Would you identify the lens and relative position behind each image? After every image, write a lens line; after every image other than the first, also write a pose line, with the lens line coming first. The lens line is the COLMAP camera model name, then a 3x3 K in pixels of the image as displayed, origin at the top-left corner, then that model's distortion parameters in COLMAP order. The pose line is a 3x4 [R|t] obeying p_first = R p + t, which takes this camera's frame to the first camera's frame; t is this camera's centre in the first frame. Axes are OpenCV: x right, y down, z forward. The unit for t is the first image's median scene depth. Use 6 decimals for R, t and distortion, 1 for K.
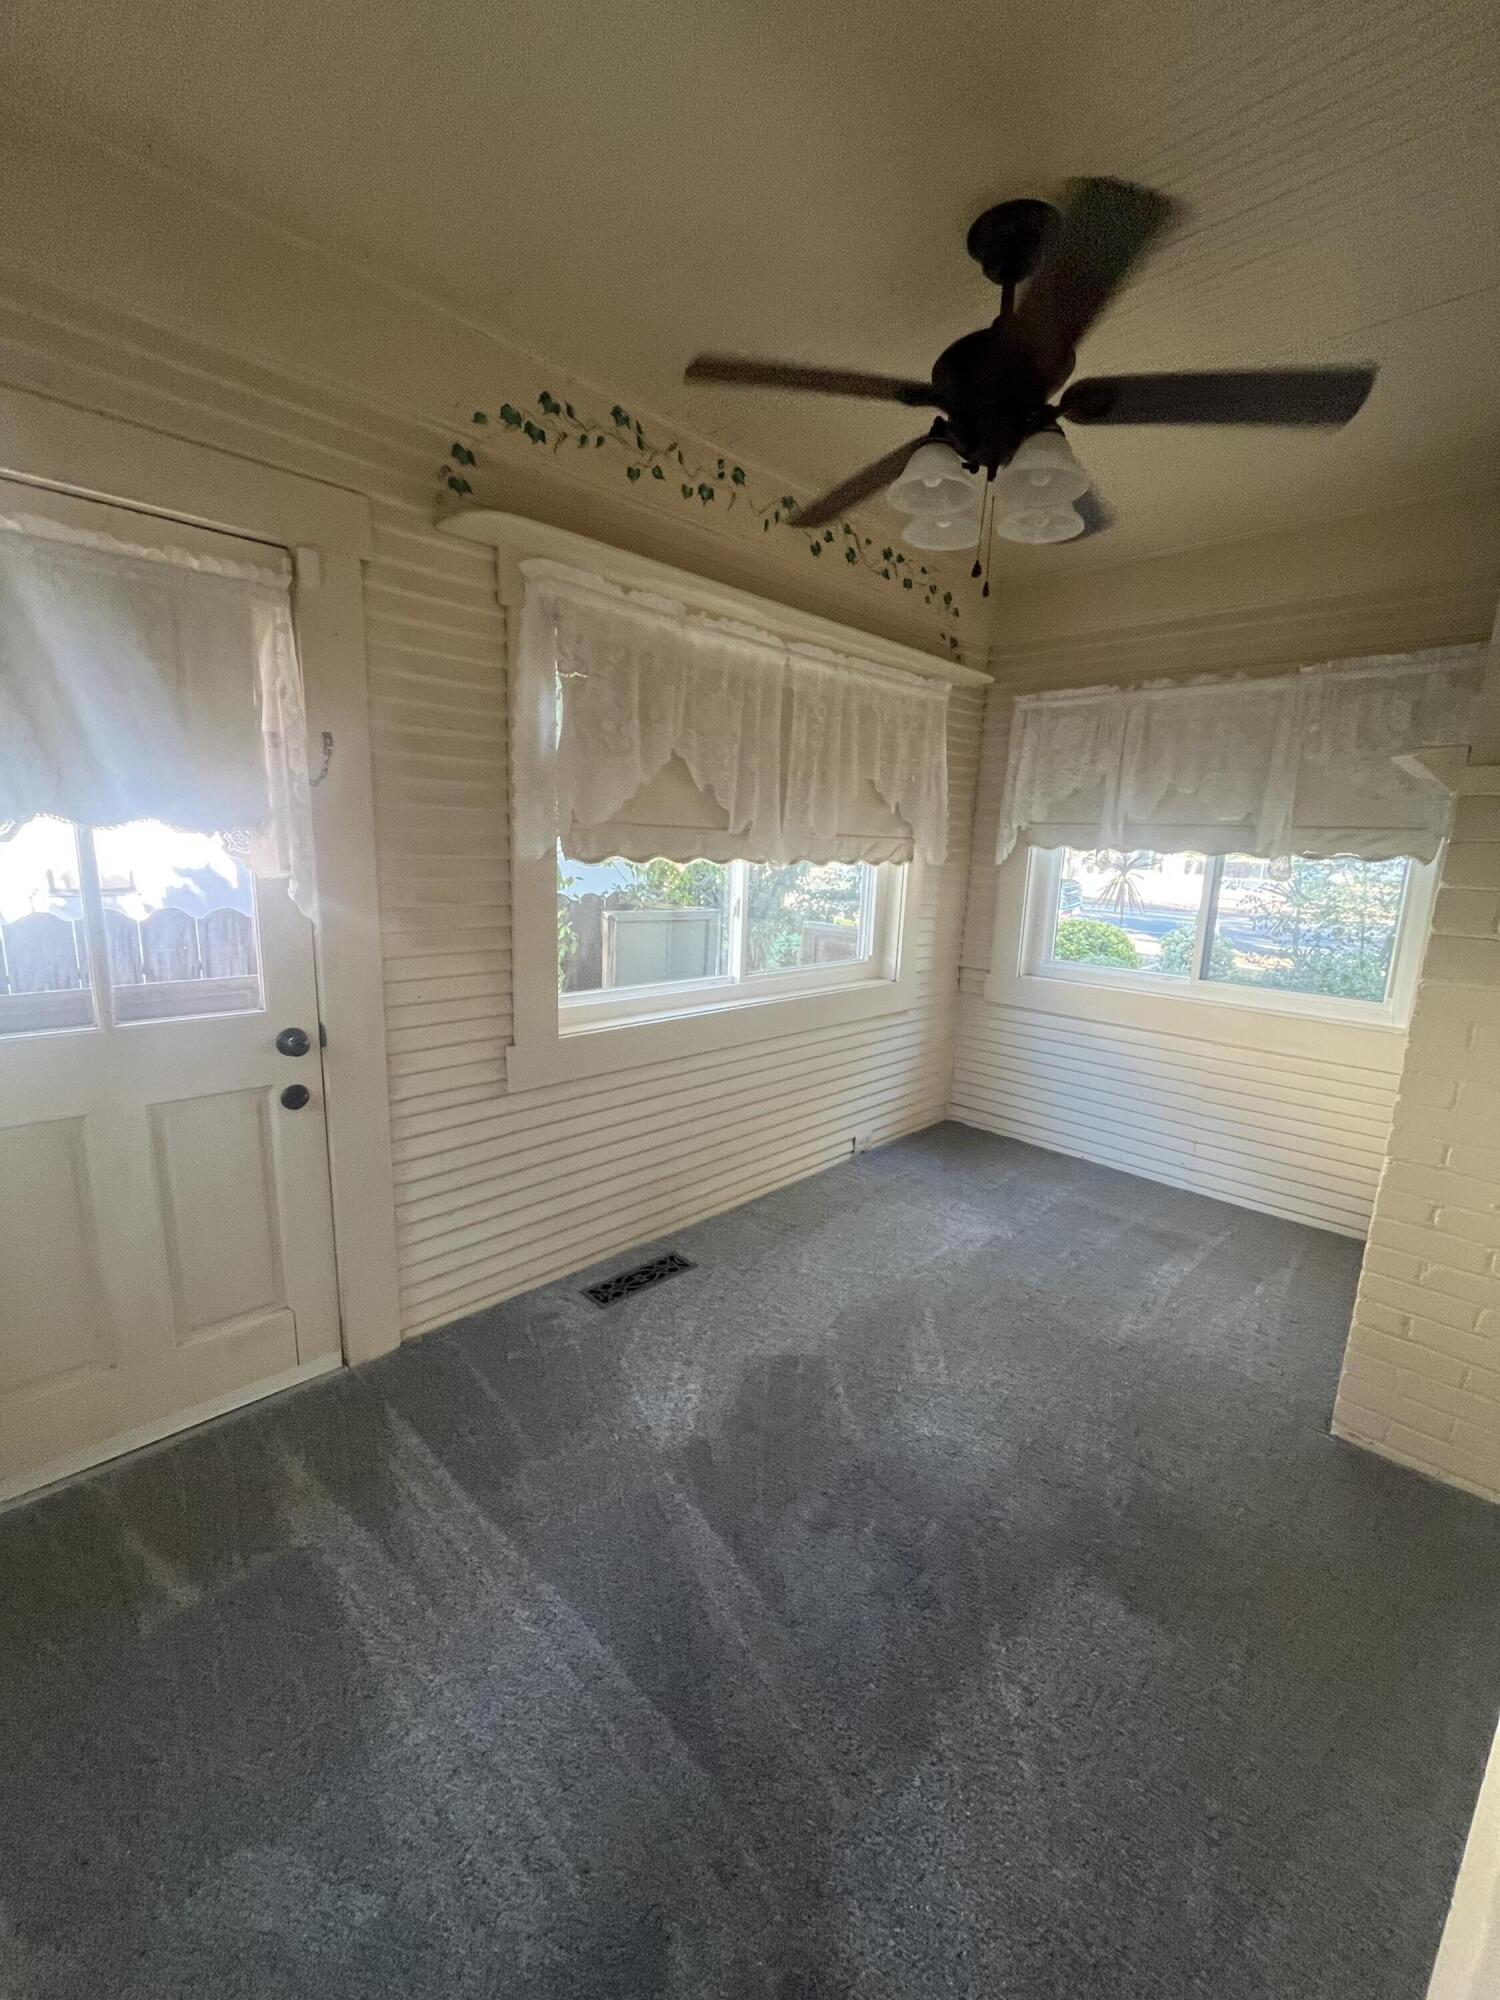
lens RADIAL K [[804.3, 0, 750.3], [0, 804.3, 995.0], [0, 0, 1]] dist [-0.003675, -0.000091]
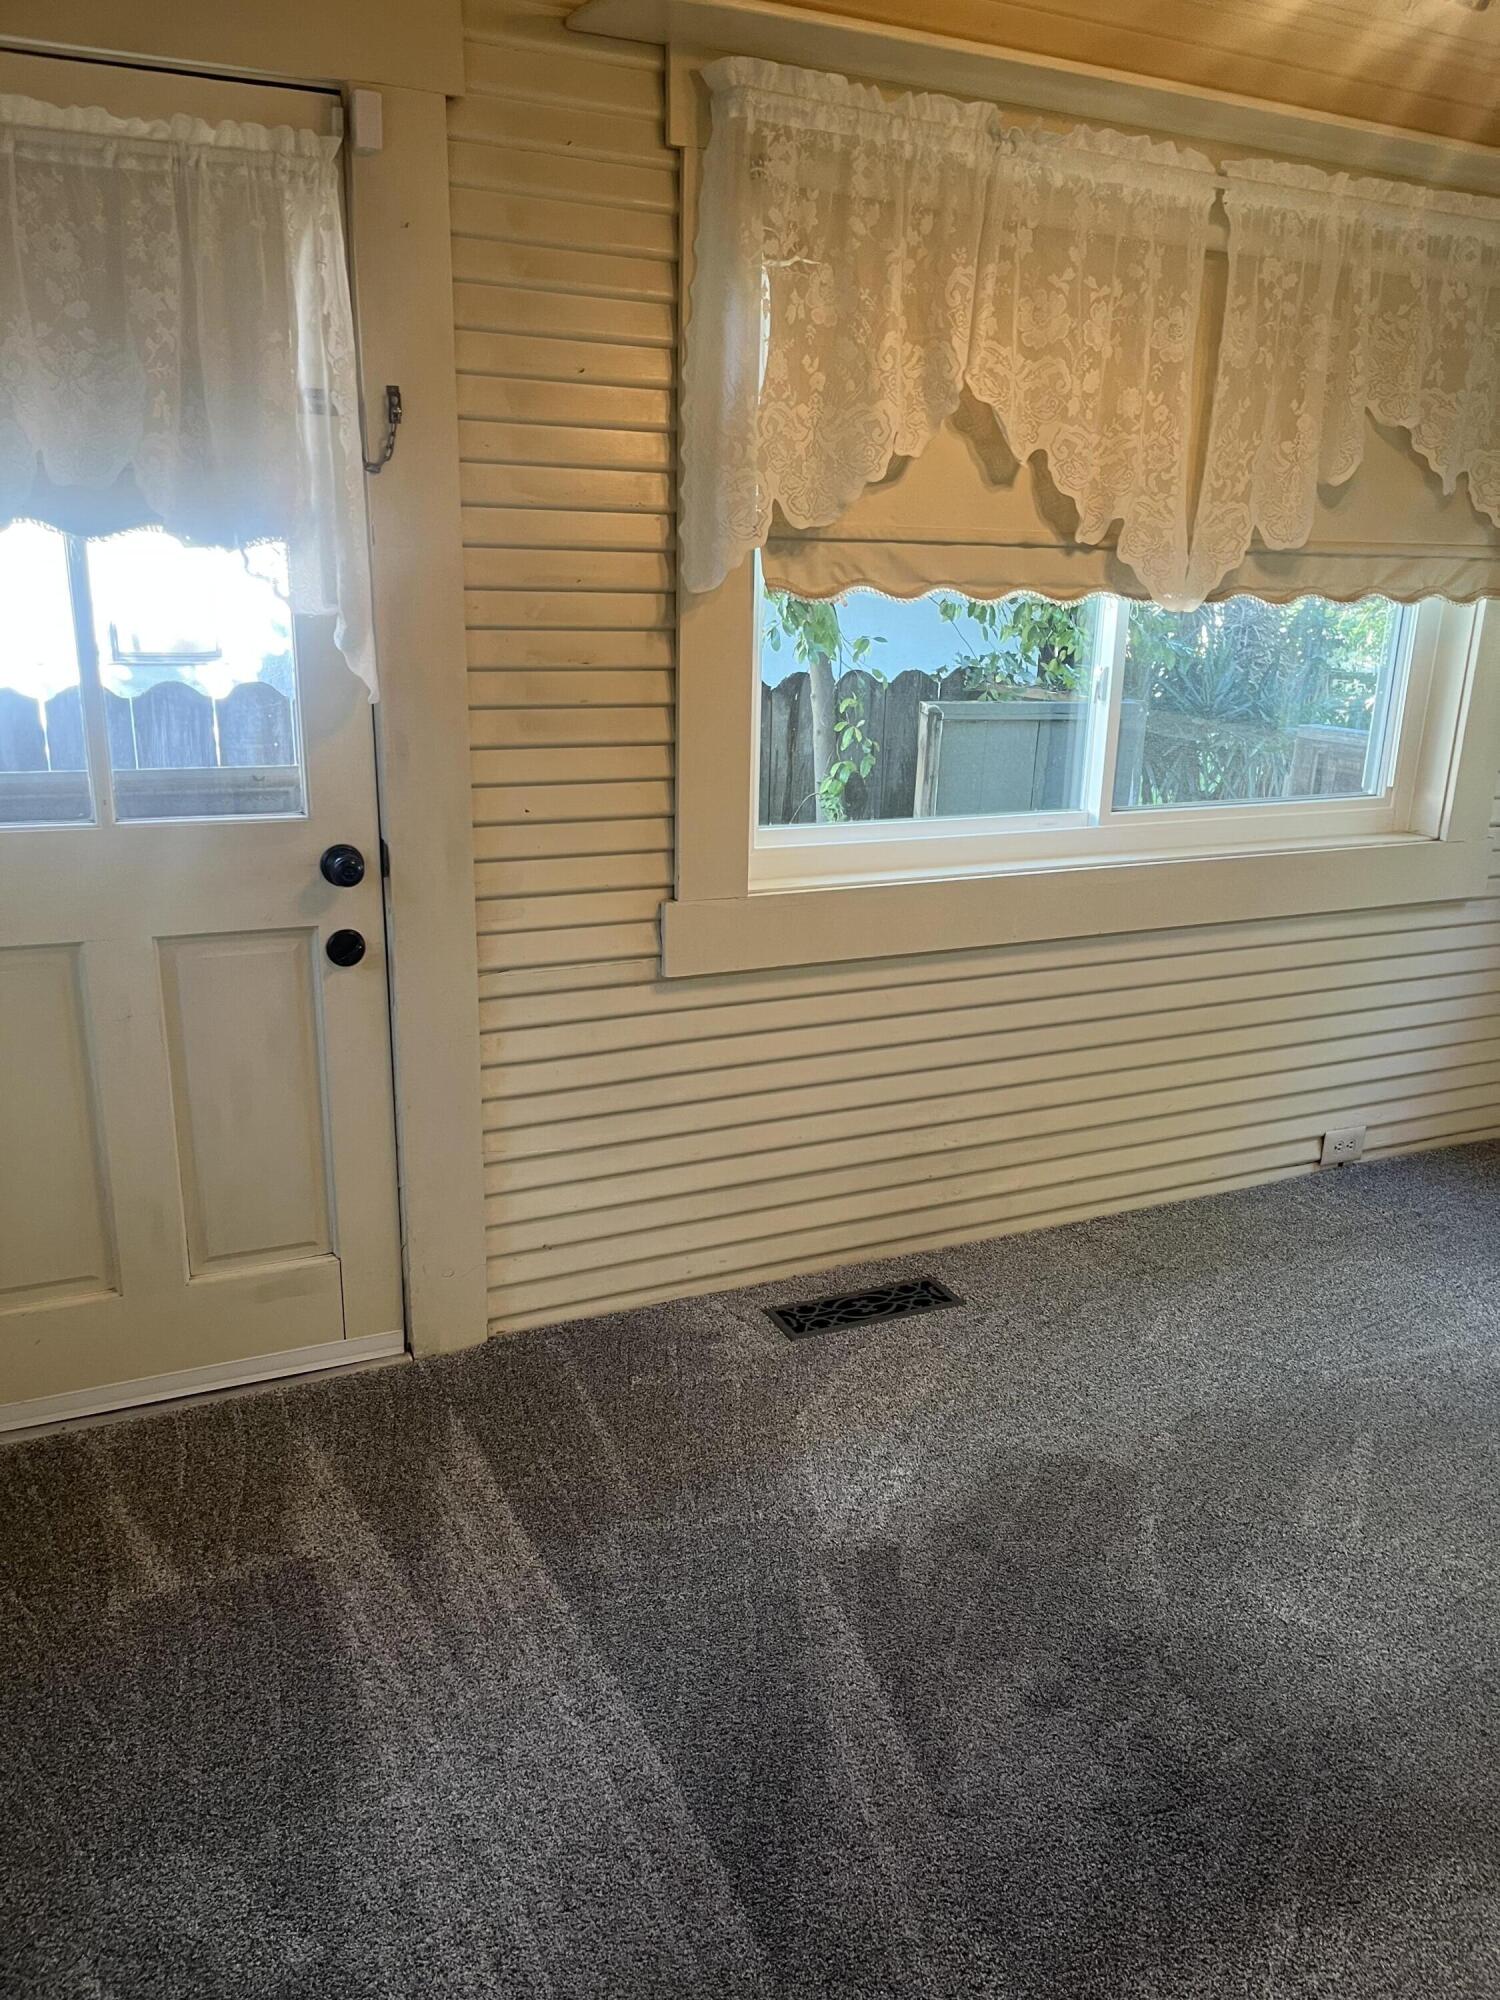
lens RADIAL K [[1497.1, 0, 750.2], [0, 1497.1, 1009.9], [0, 0, 1]] dist [0.052011, -0.059126]
pose [[0.942178, 0.081137, -0.325142, 0.166465], [-0.052110, 0.993917, 0.097025, 0.037295], [0.331037, -0.074472, 0.940675, -0.082361]]
